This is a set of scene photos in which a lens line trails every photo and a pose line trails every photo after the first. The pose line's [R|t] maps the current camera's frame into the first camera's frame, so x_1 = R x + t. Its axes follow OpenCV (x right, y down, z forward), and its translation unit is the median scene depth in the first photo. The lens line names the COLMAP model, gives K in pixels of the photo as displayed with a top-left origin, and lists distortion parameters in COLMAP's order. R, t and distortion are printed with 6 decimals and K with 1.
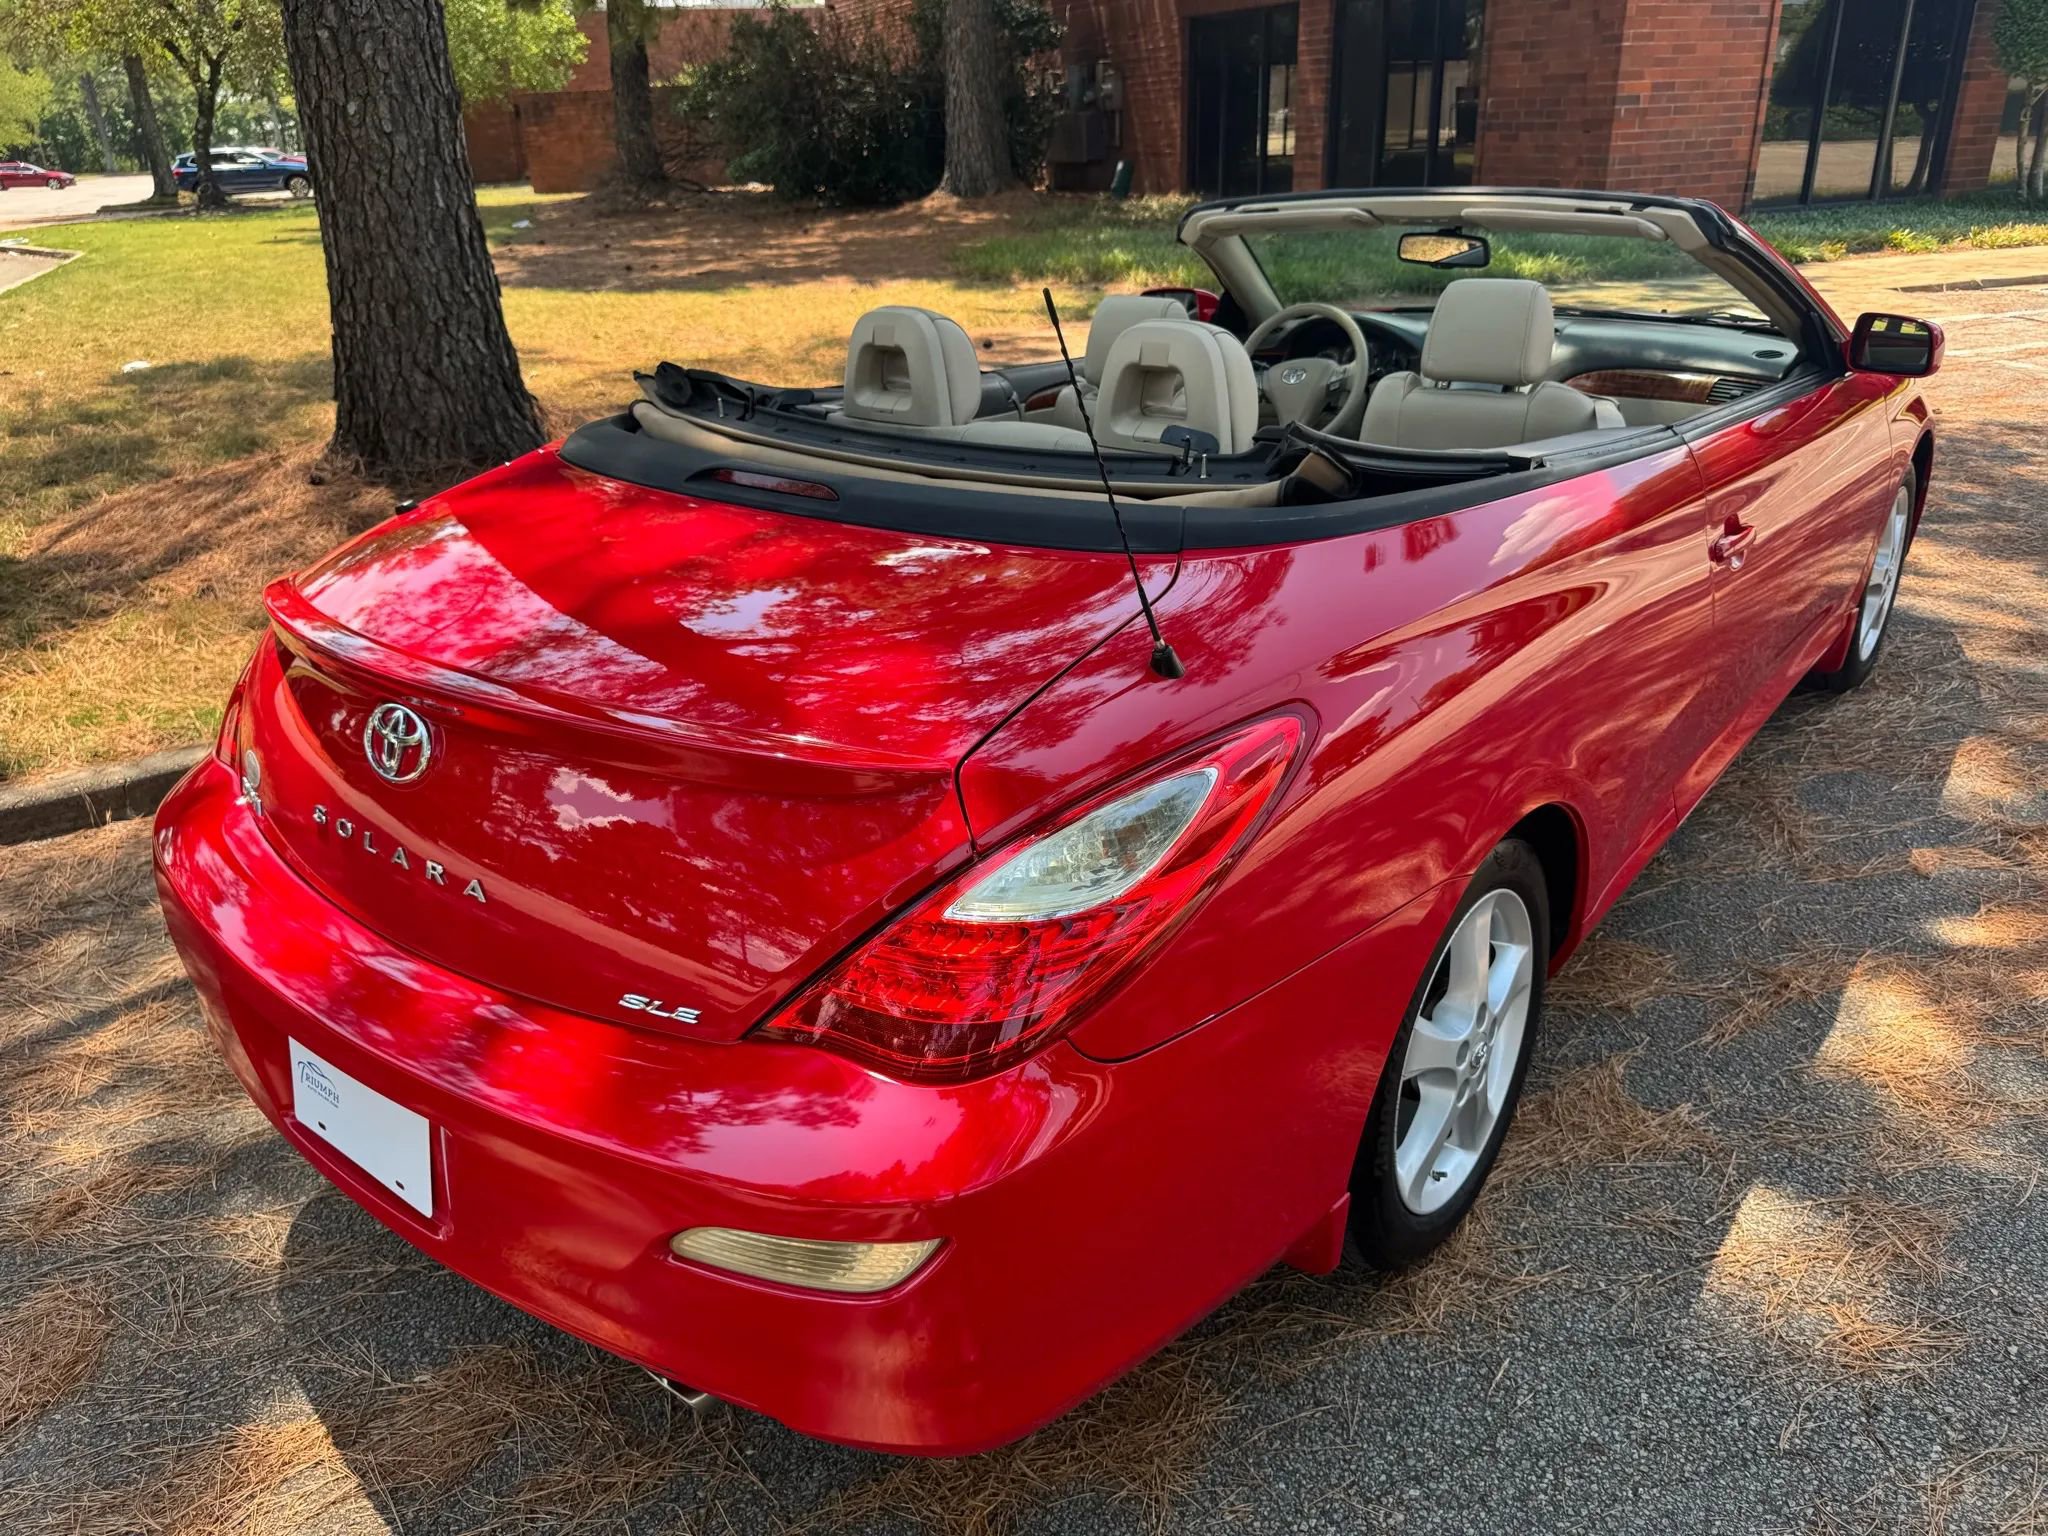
lens RADIAL K [[1484.4, 0, 1009.1], [0, 1484.4, 764.6], [0, 0, 1]] dist [-0.002586, -0.008247]
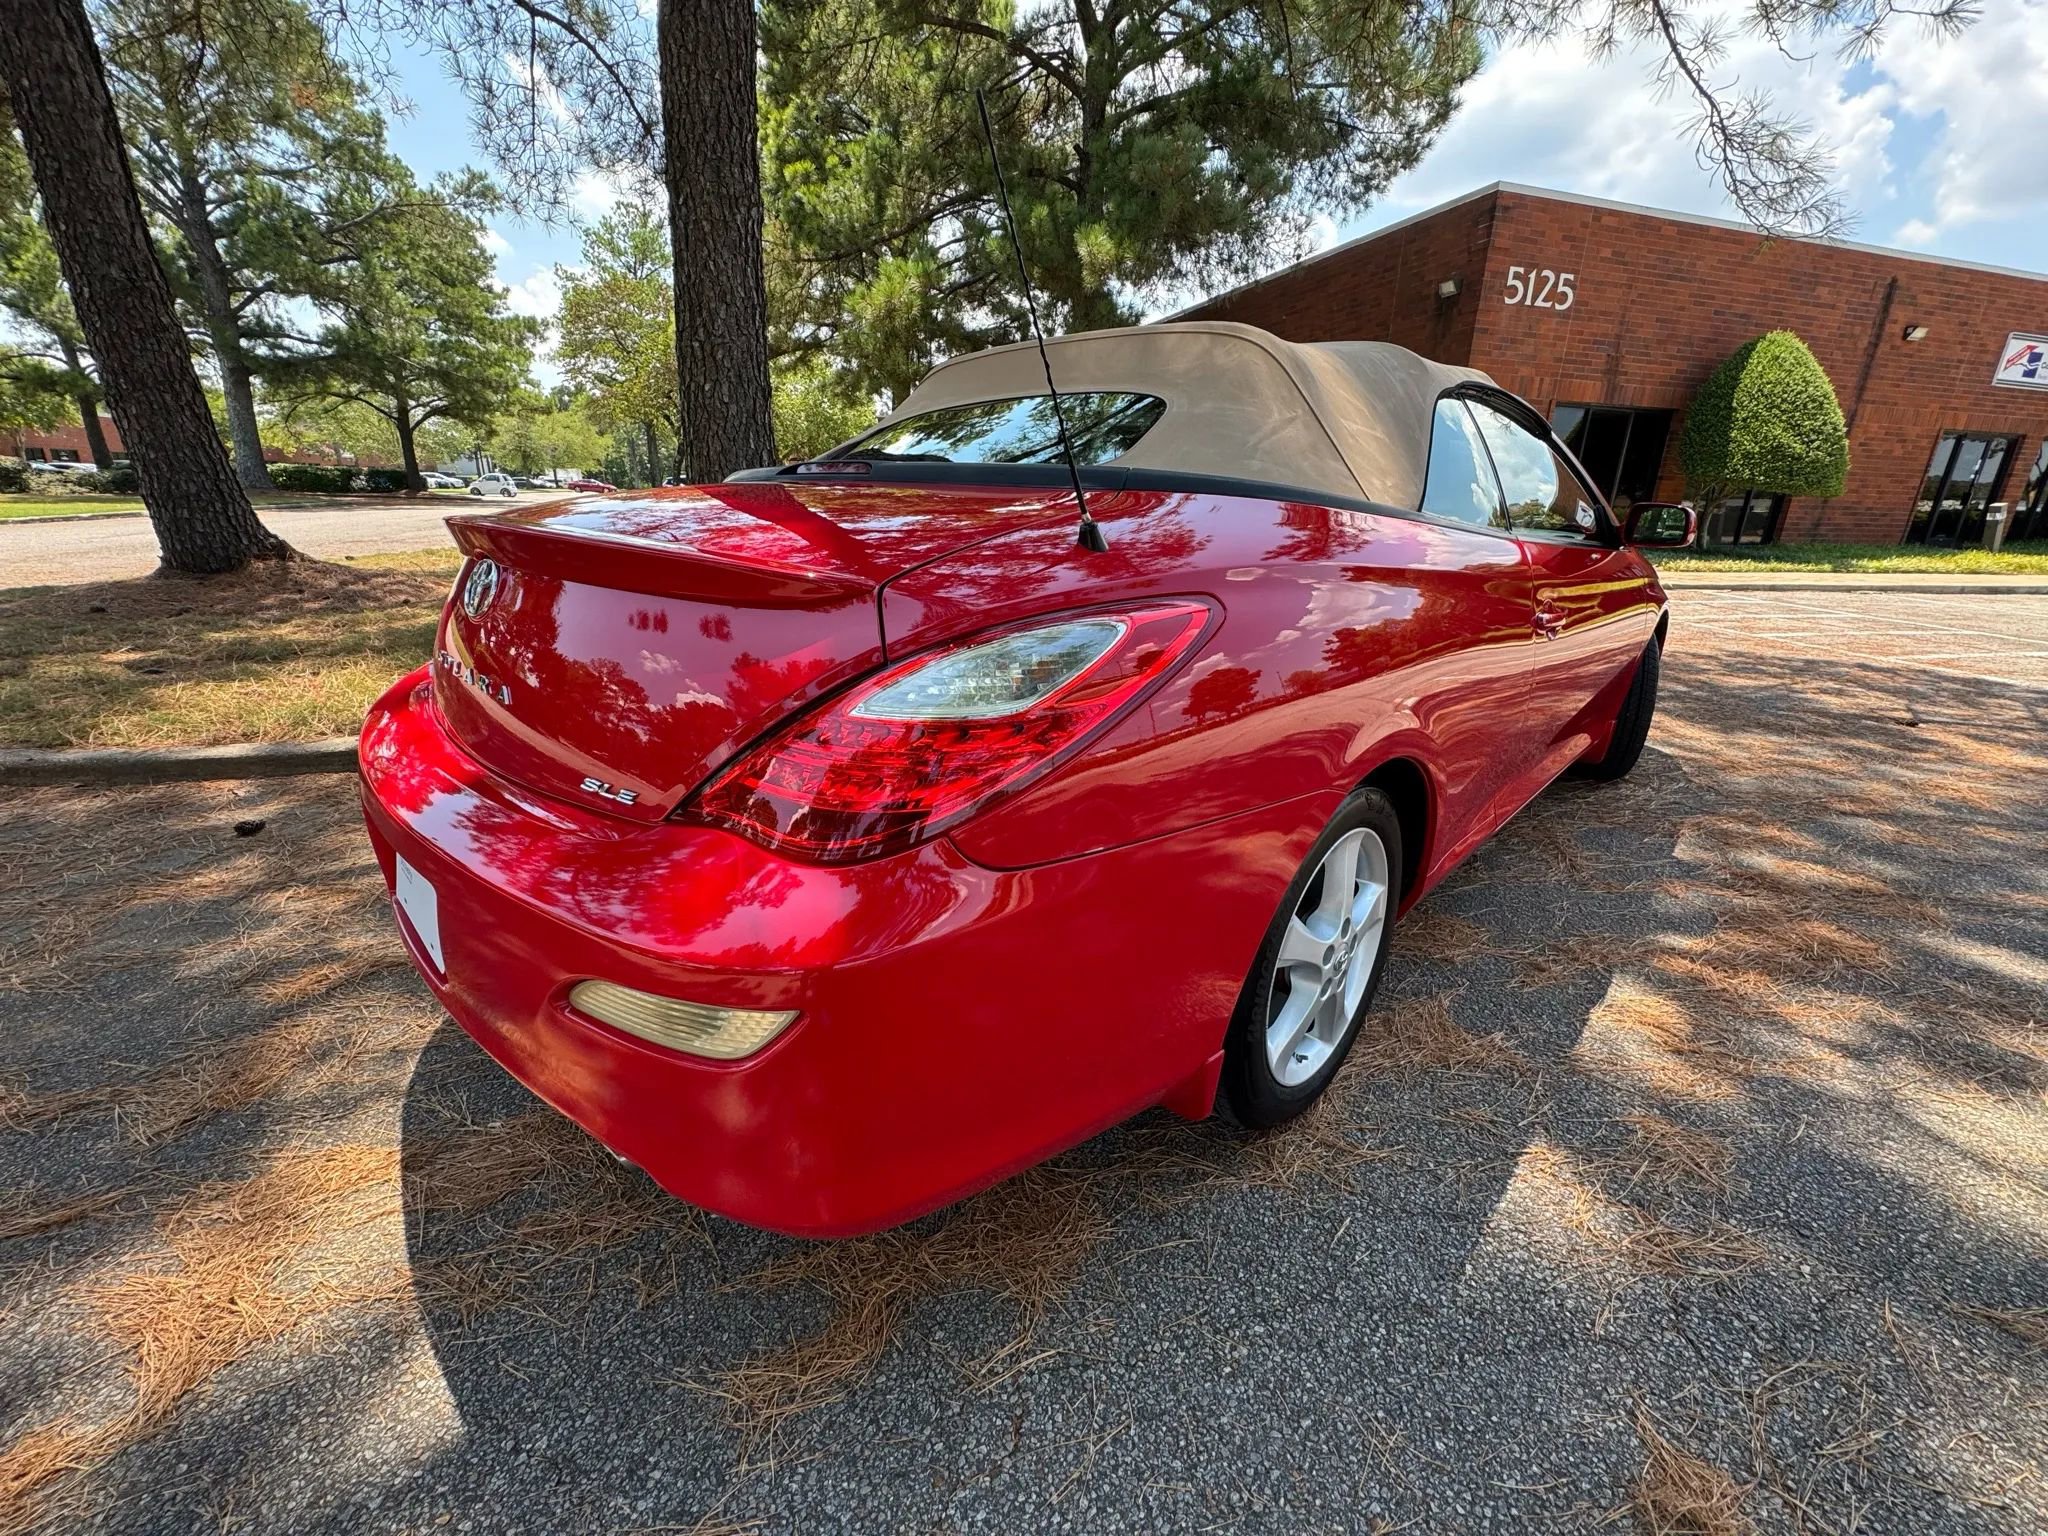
lens RADIAL K [[820.6, 0, 1019.5], [0, 820.6, 765.0], [0, 0, 1]] dist [-0.004818, 0.000952]
pose [[0.993098, 0.089508, -0.075794, 0.086817], [-0.096018, 0.991560, -0.087118, 0.117126], [0.067357, 0.093795, 0.993310, 0.281310]]
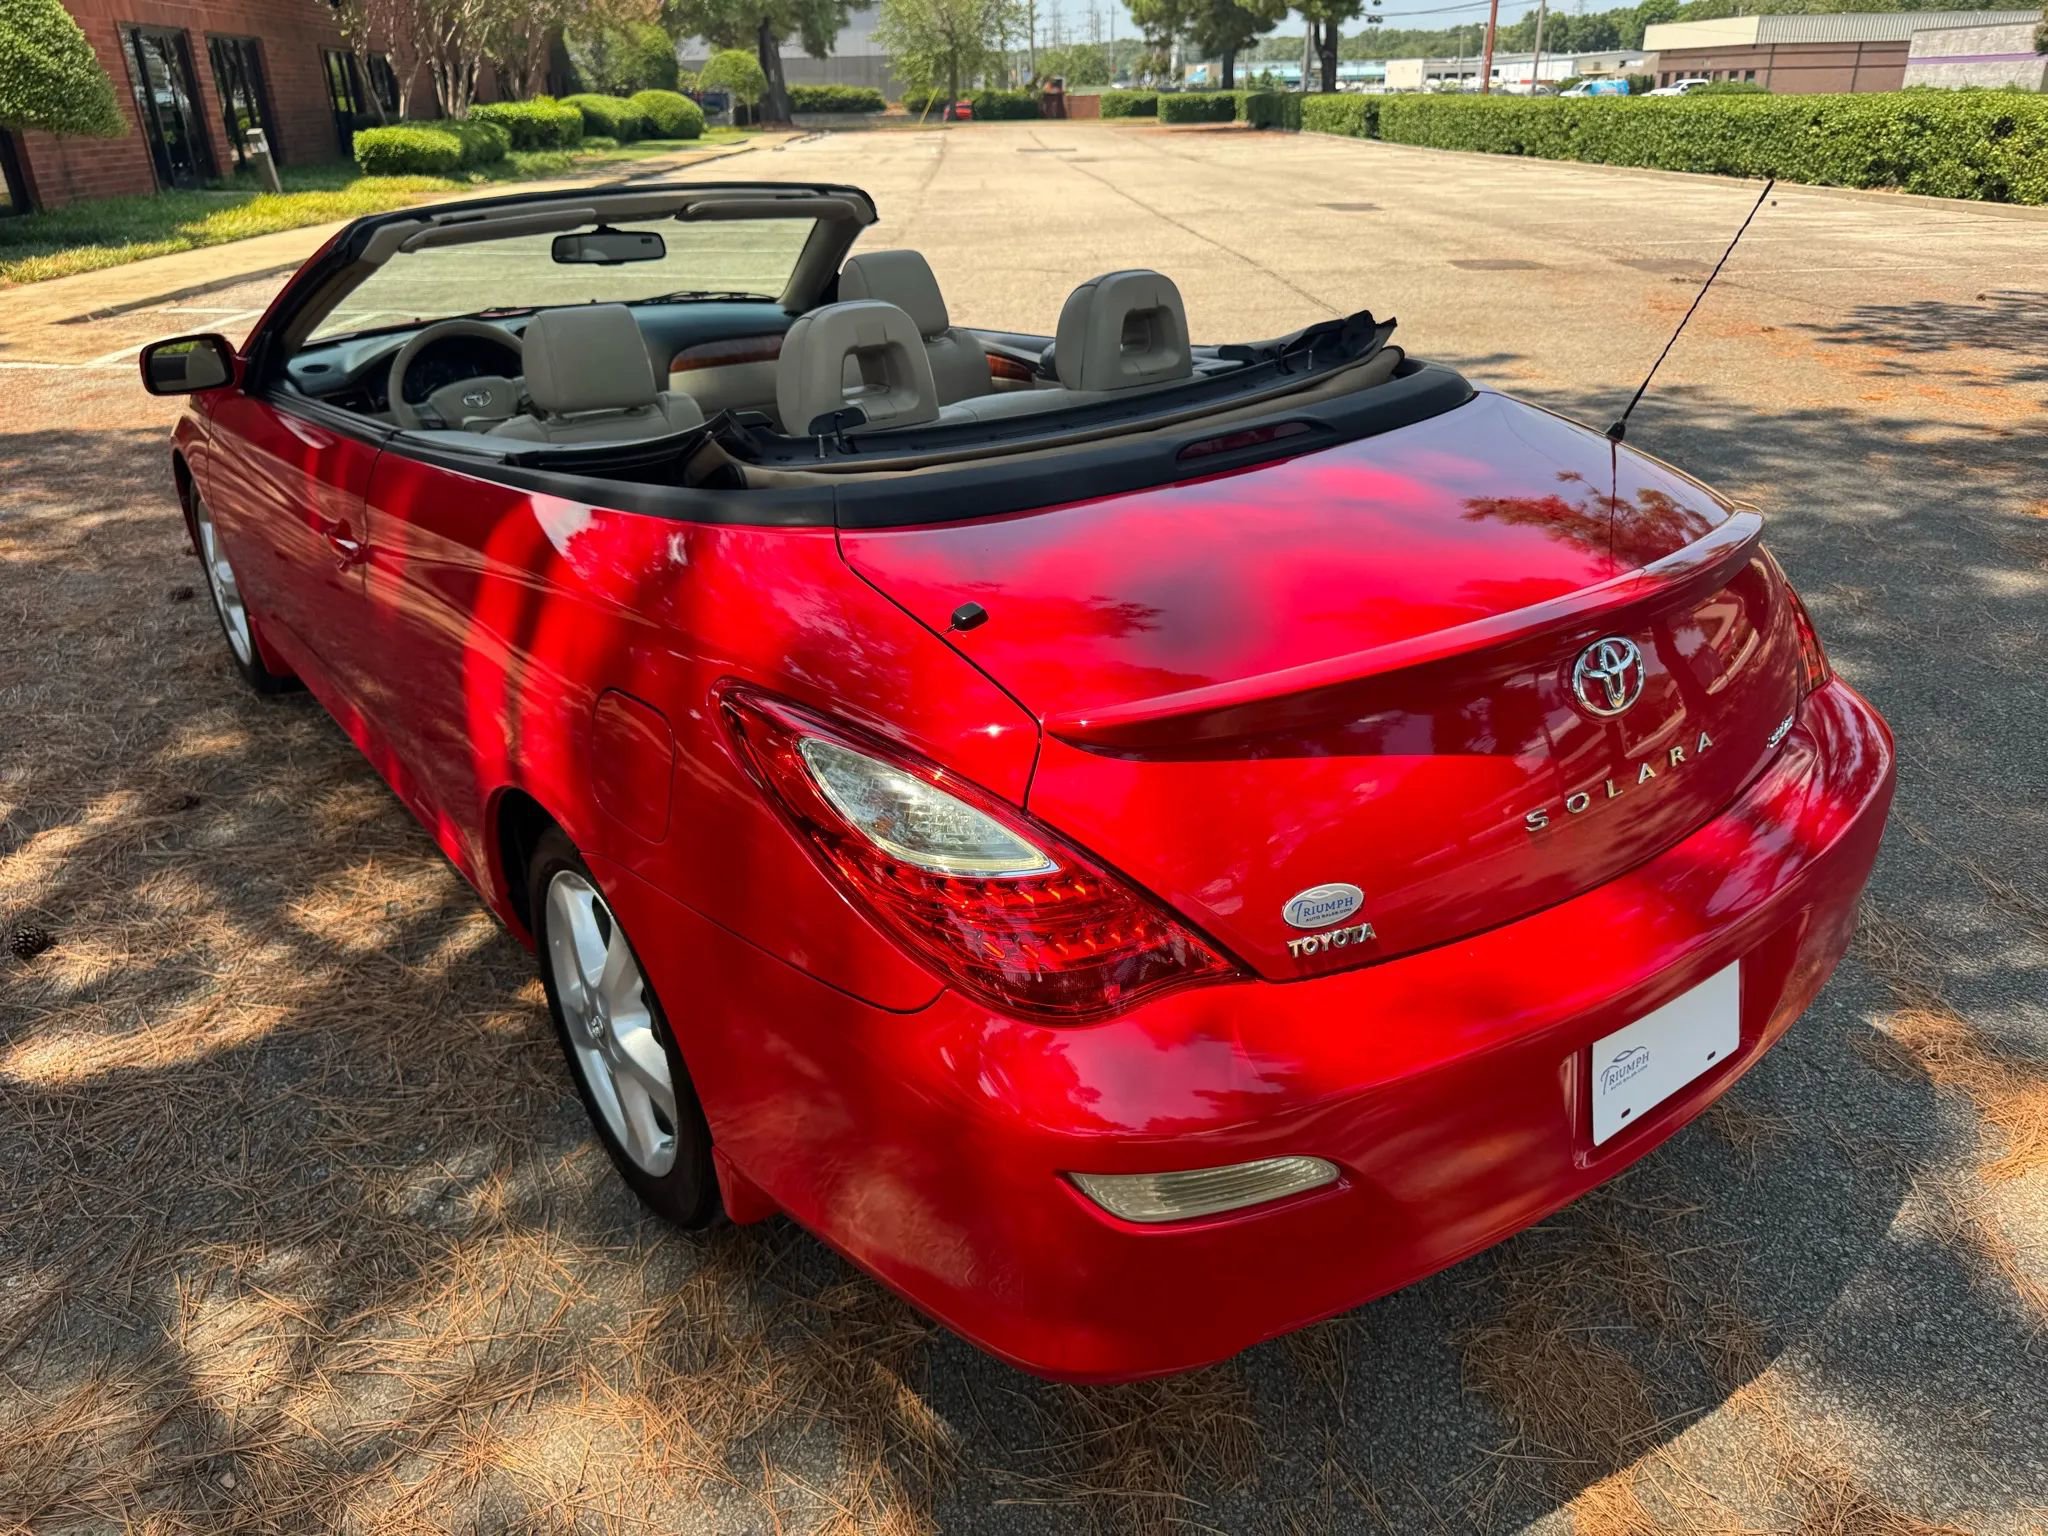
lens RADIAL K [[1477.8, 0, 1030.3], [0, 1477.8, 752.1], [0, 0, 1]] dist [0.000226, -0.003487]
pose [[0.237369, -0.363811, 0.900720, -1.130327], [0.396134, 0.882875, 0.252209, -0.298732], [-0.886980, 0.296939, 0.353685, 0.798828]]
